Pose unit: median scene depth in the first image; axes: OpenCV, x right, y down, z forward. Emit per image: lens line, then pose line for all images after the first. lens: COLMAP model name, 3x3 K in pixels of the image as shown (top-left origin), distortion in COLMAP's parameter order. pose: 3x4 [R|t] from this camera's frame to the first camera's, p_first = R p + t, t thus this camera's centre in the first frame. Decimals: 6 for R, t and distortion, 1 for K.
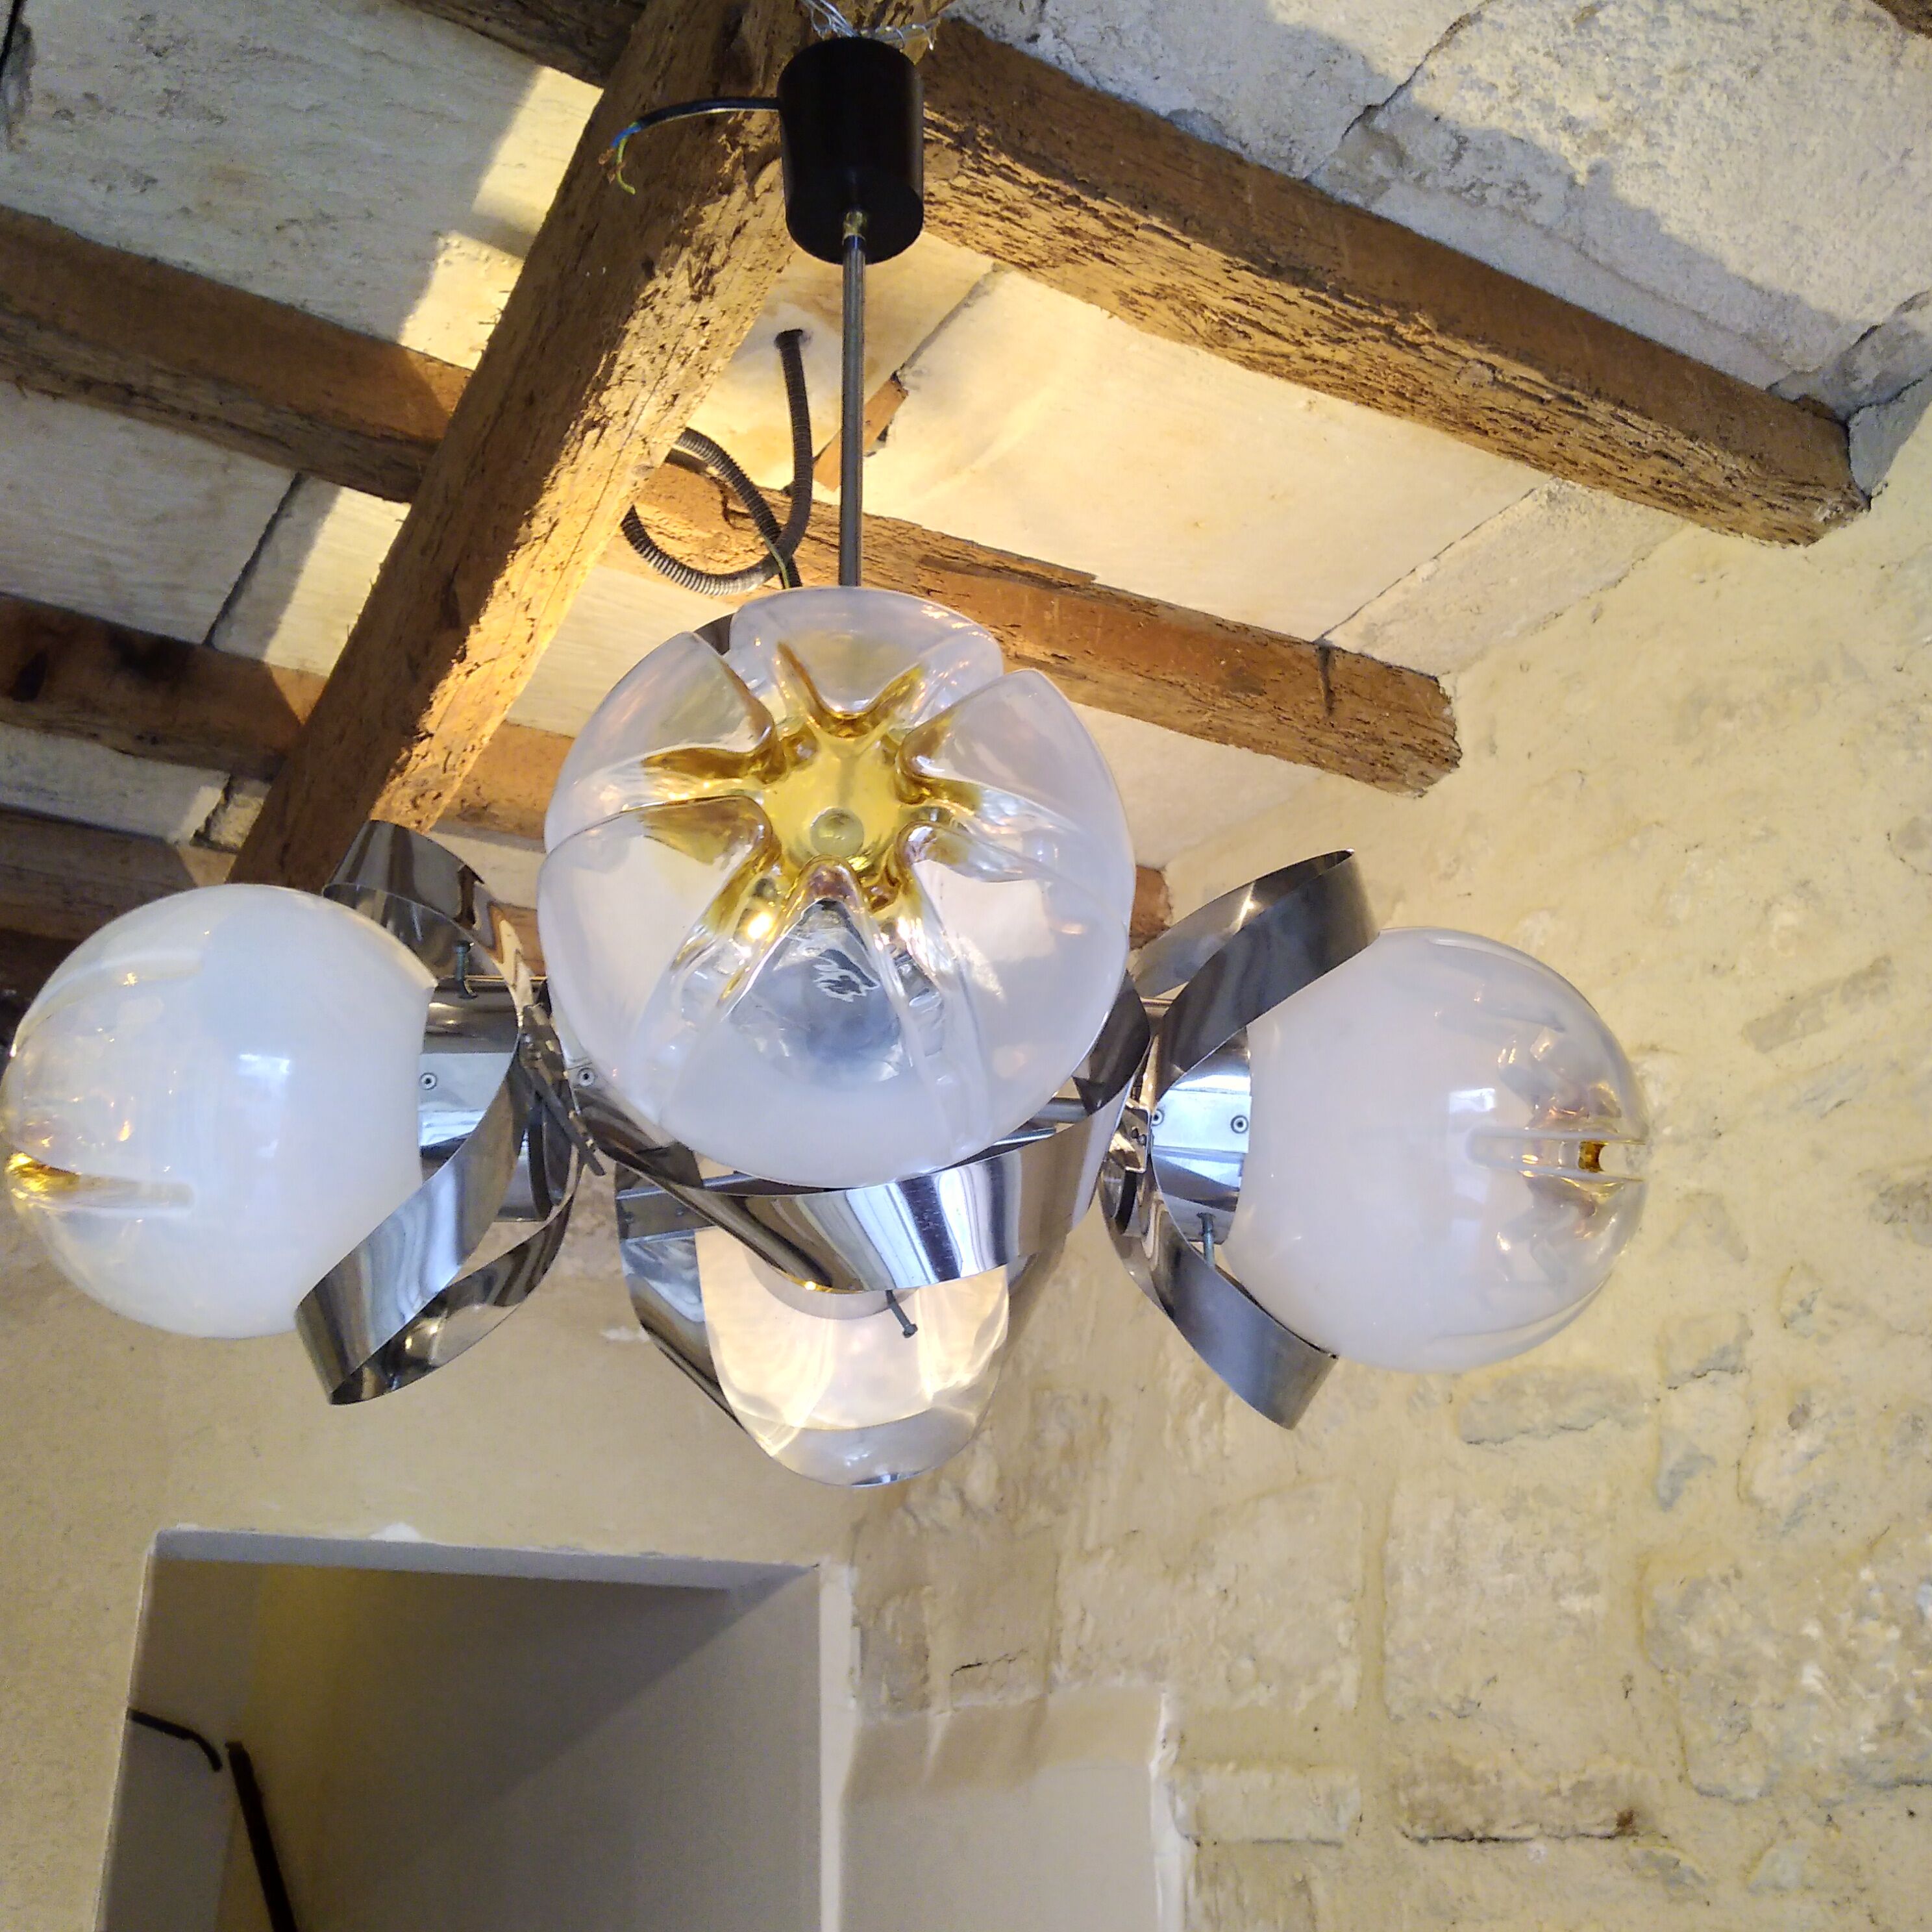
lens RADIAL K [[2060.8, 0, 981.8], [0, 2060.8, 980.8], [0, 0, 1]] dist [-0.012197, 0.000000]
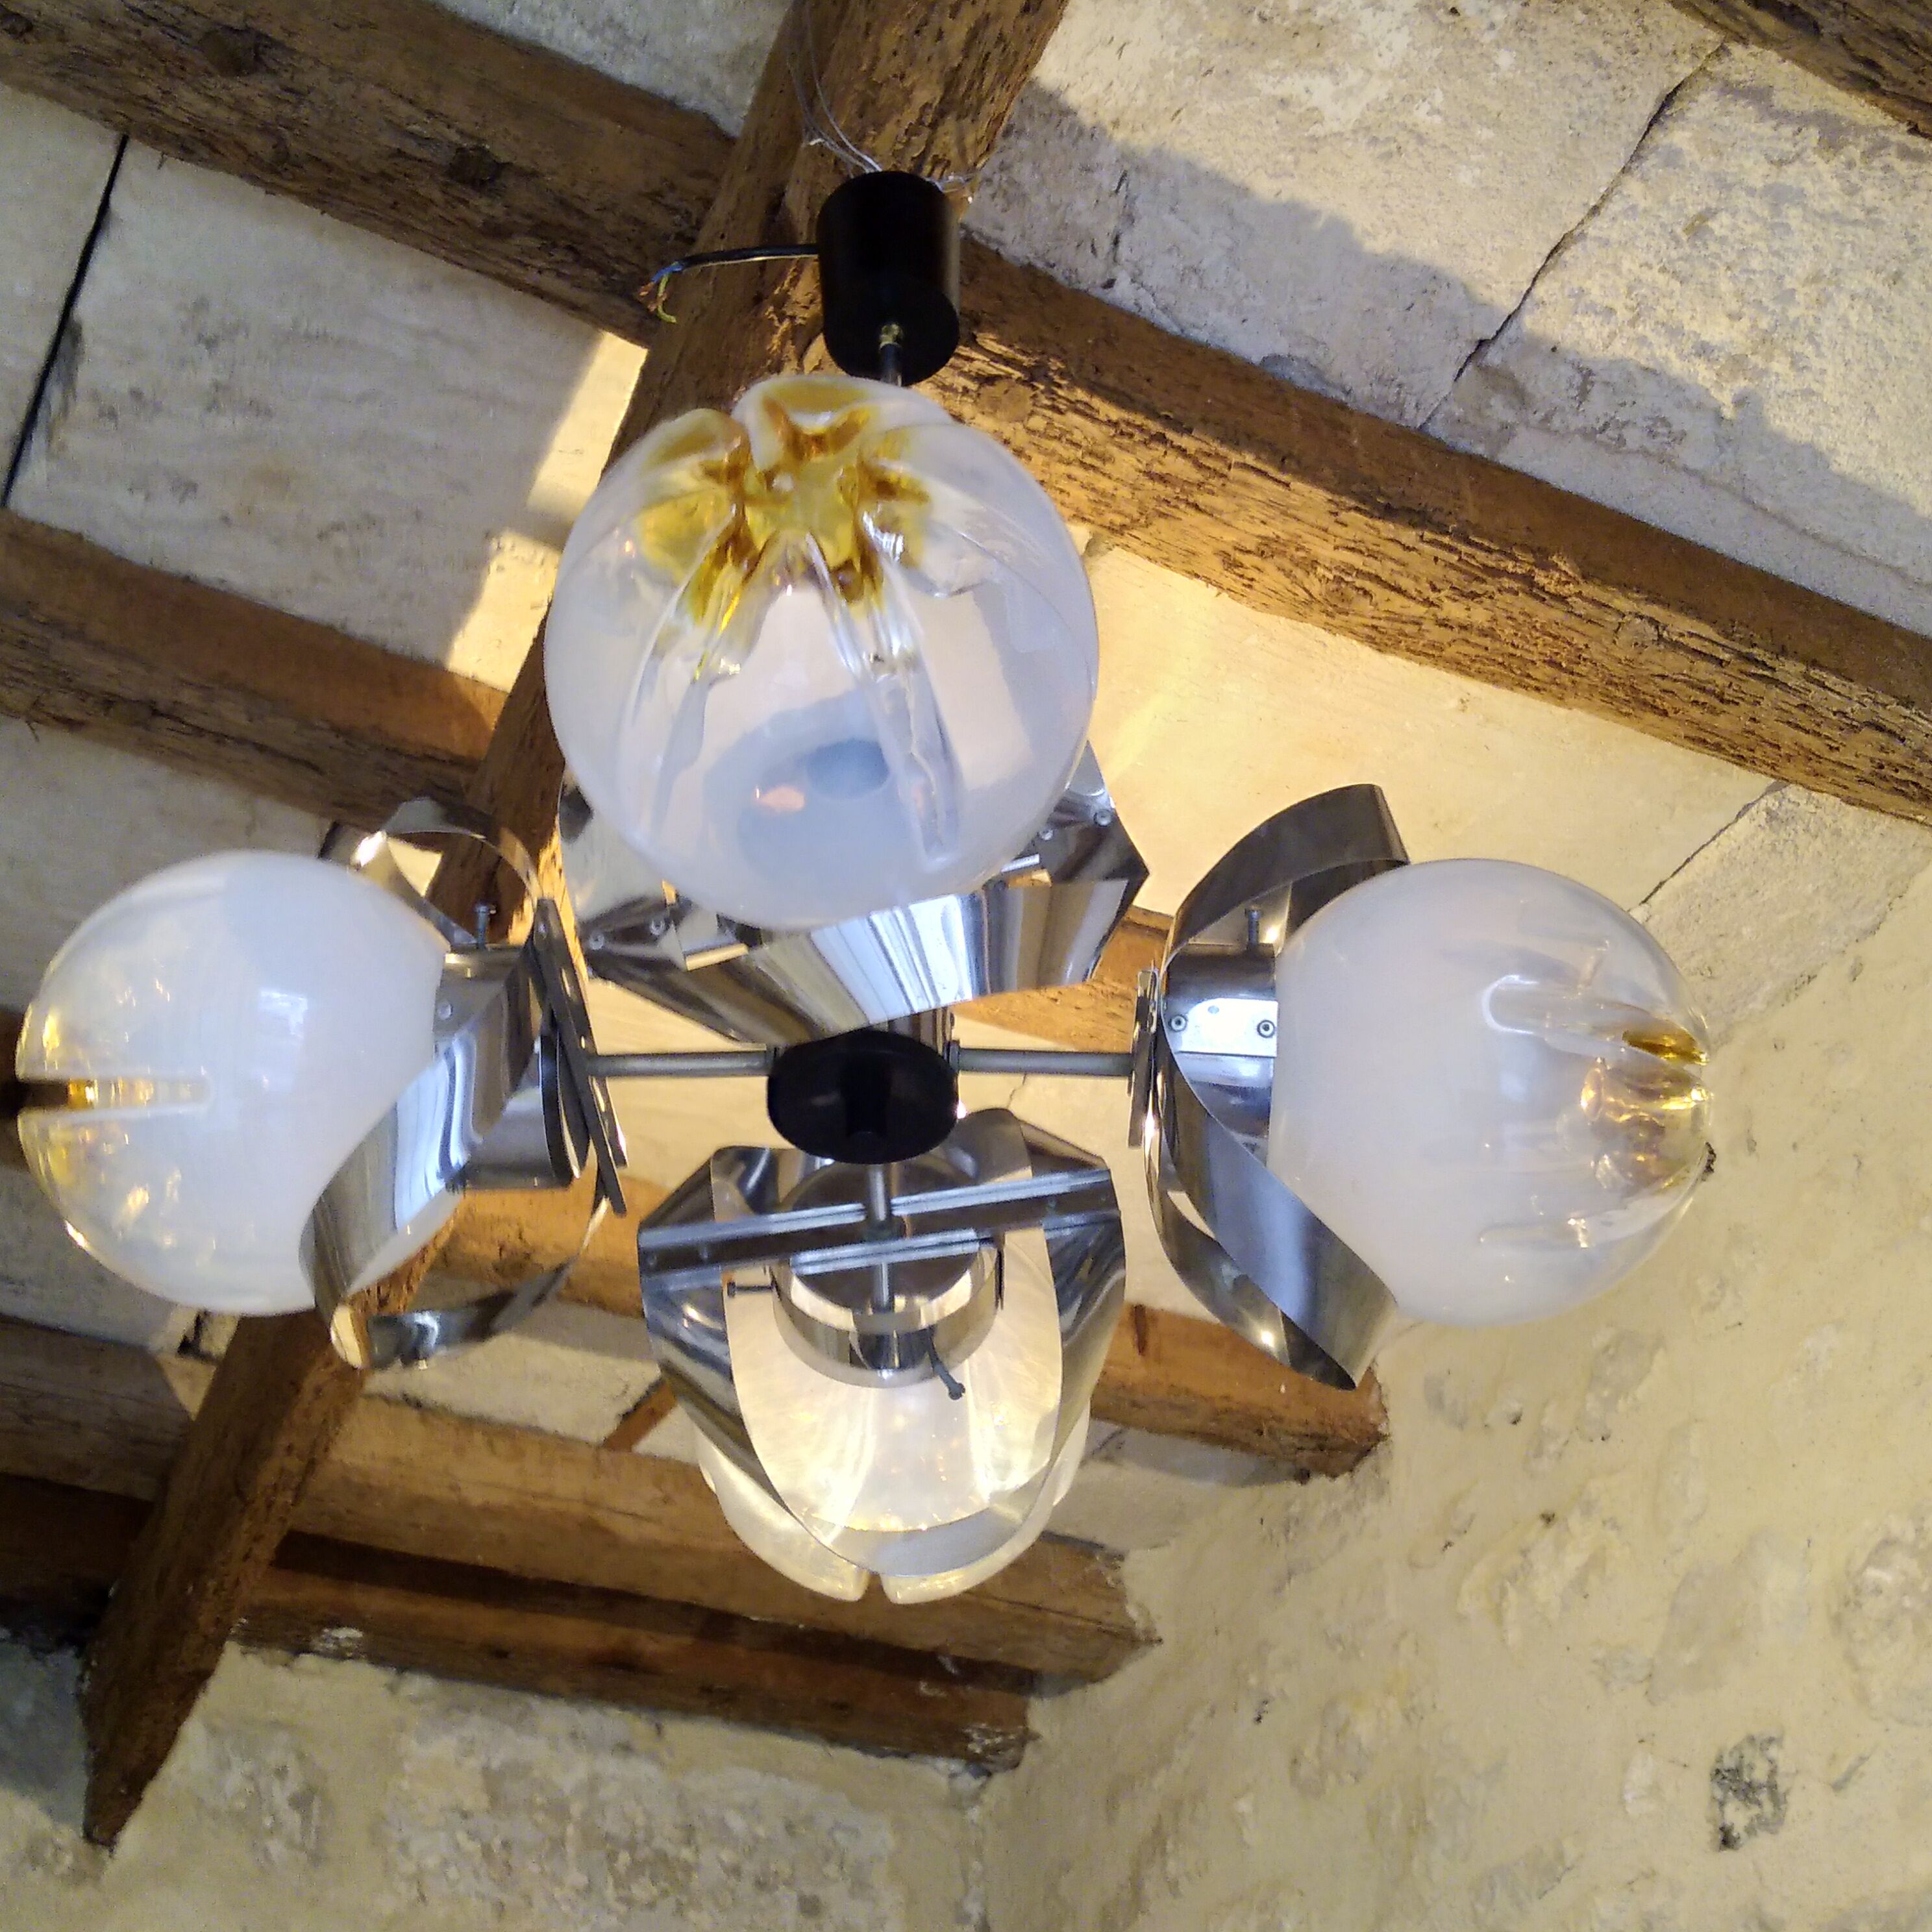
lens RADIAL K [[2755.6, 0, 1000.8], [0, 2755.6, 1003.3], [0, 0, 1]] dist [0.029911, 0.000000]
pose [[0.996815, -0.042397, -0.067544, 0.039868], [0.021358, 0.957961, -0.286102, 0.190941], [0.076835, 0.283748, 0.955816, -0.112780]]
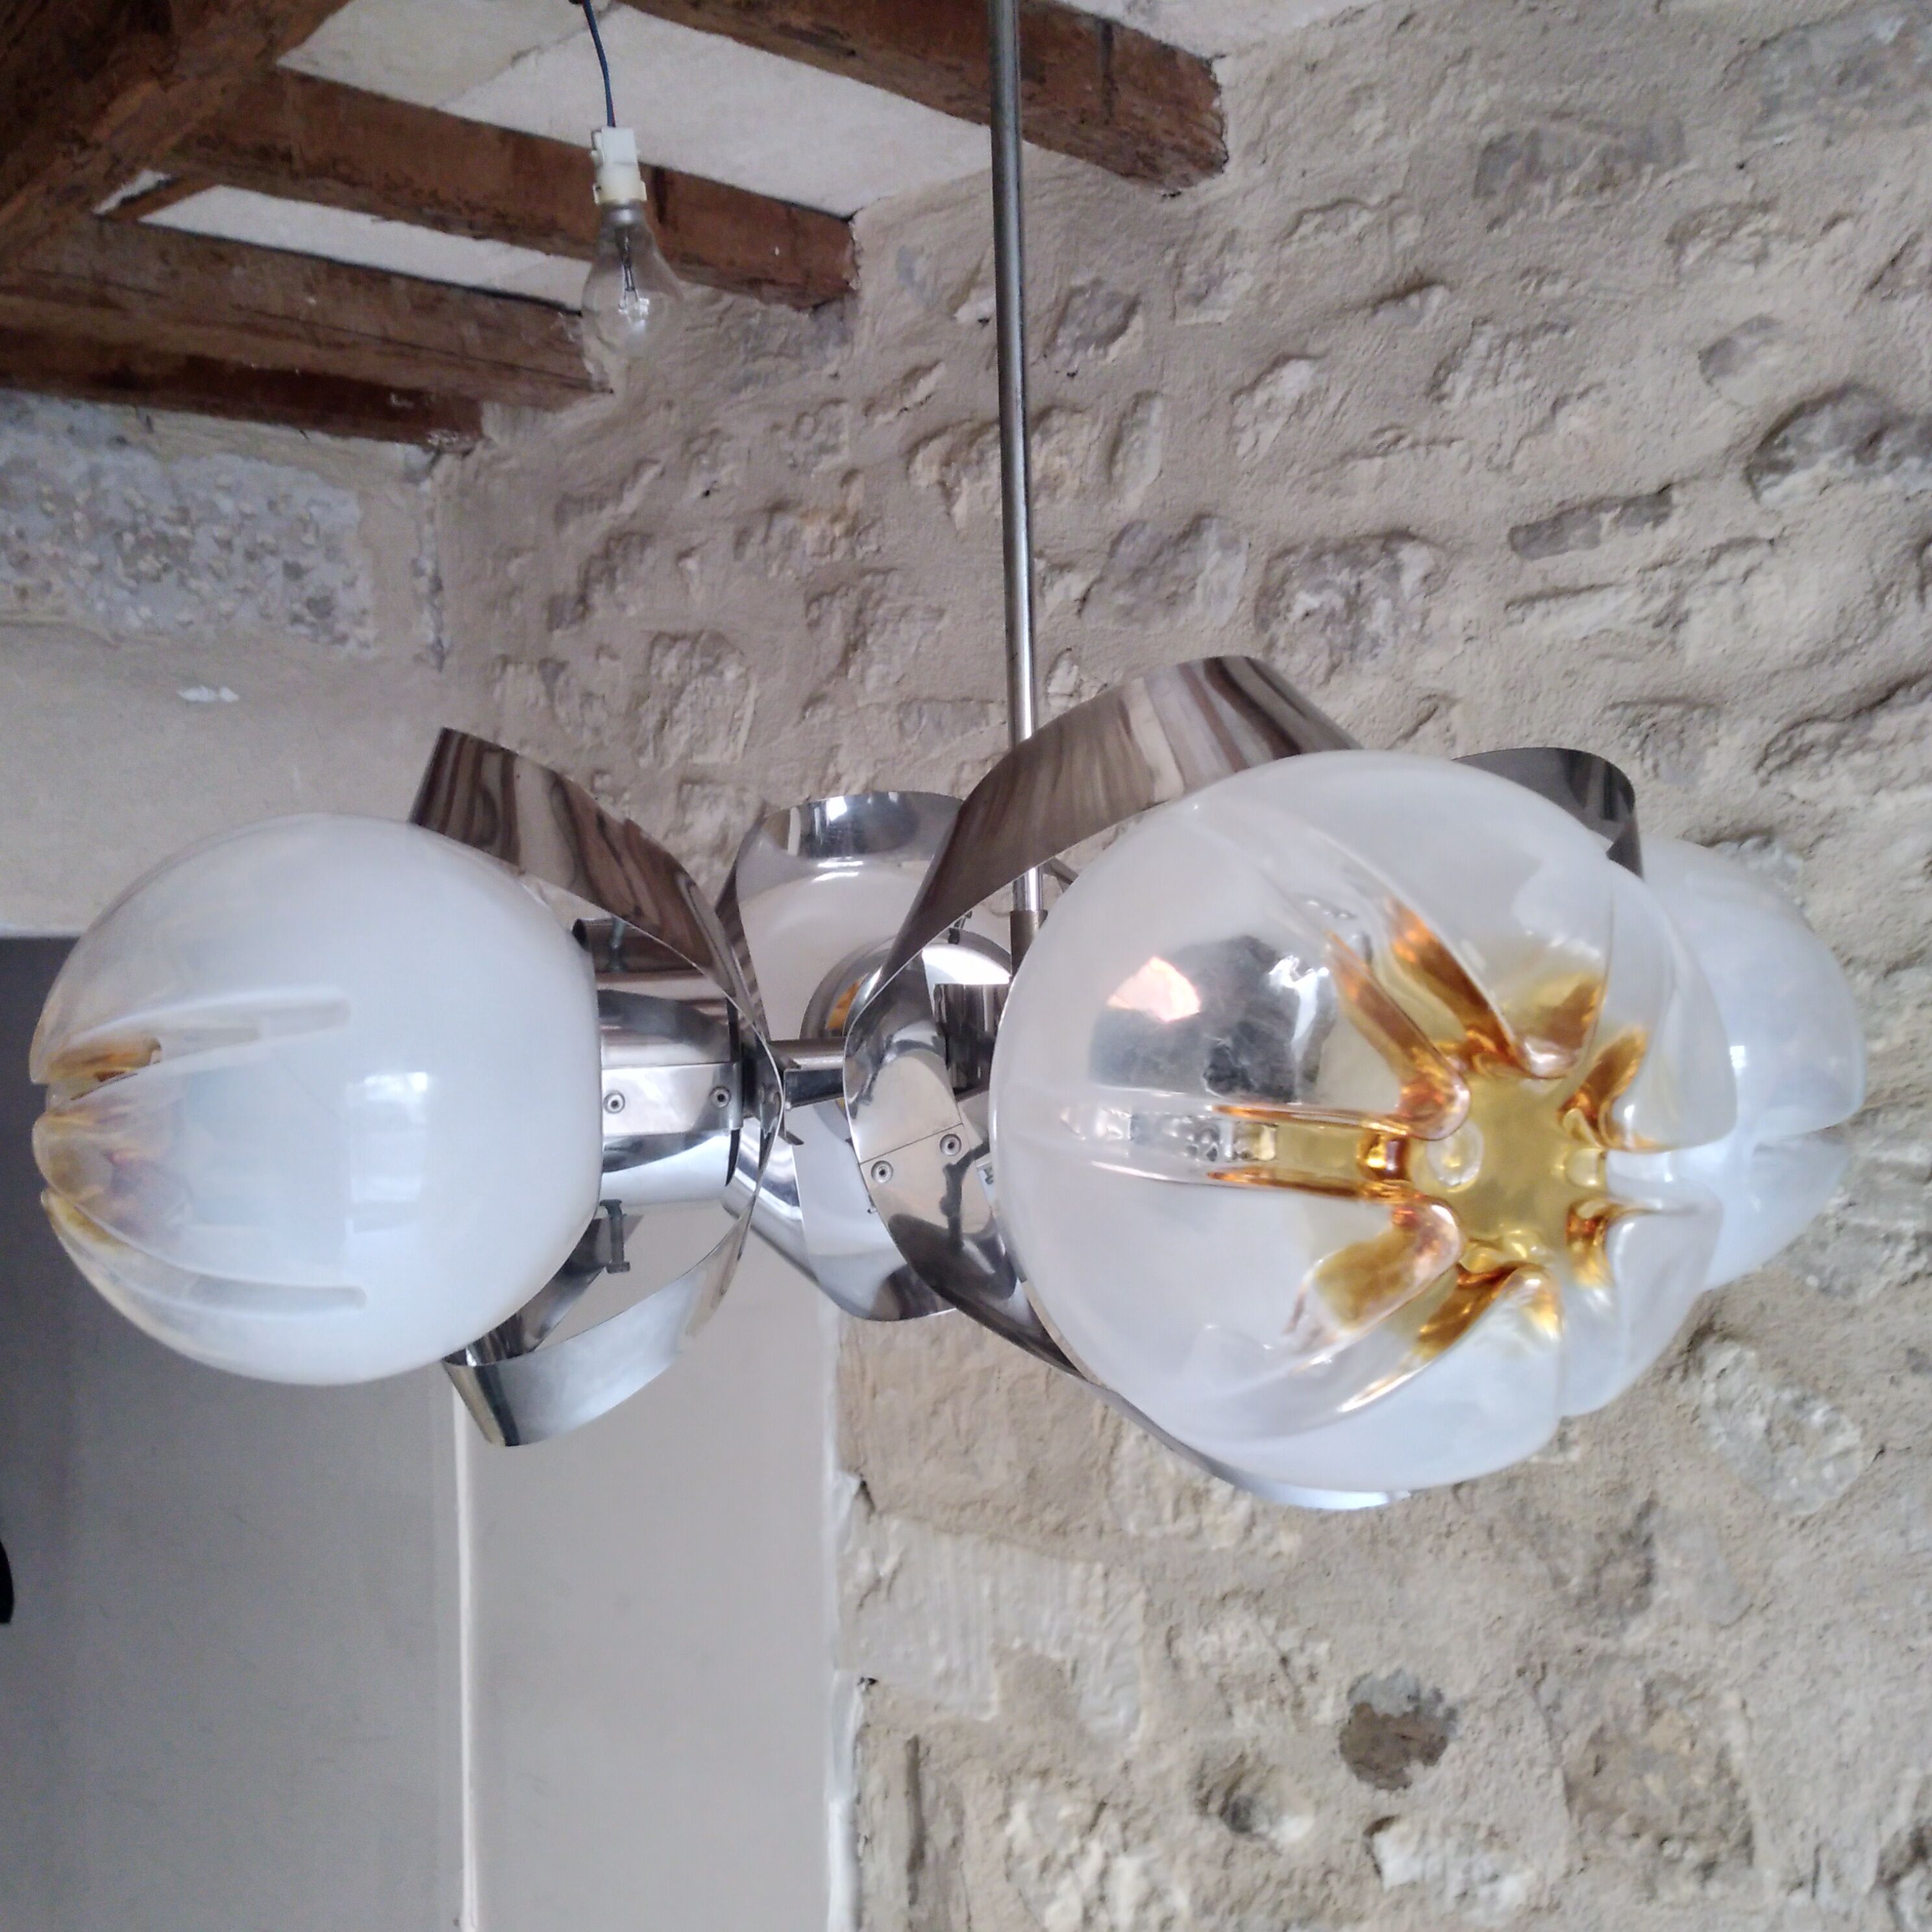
lens RADIAL K [[2060.8, 0, 981.0], [0, 2060.8, 987.5], [0, 0, 1]] dist [-0.012197, 0.000000]
pose [[0.966759, -0.015517, 0.255219, -0.147512], [-0.082637, 0.925629, 0.369300, -0.134140], [-0.241969, -0.378114, 0.893577, 0.113894]]
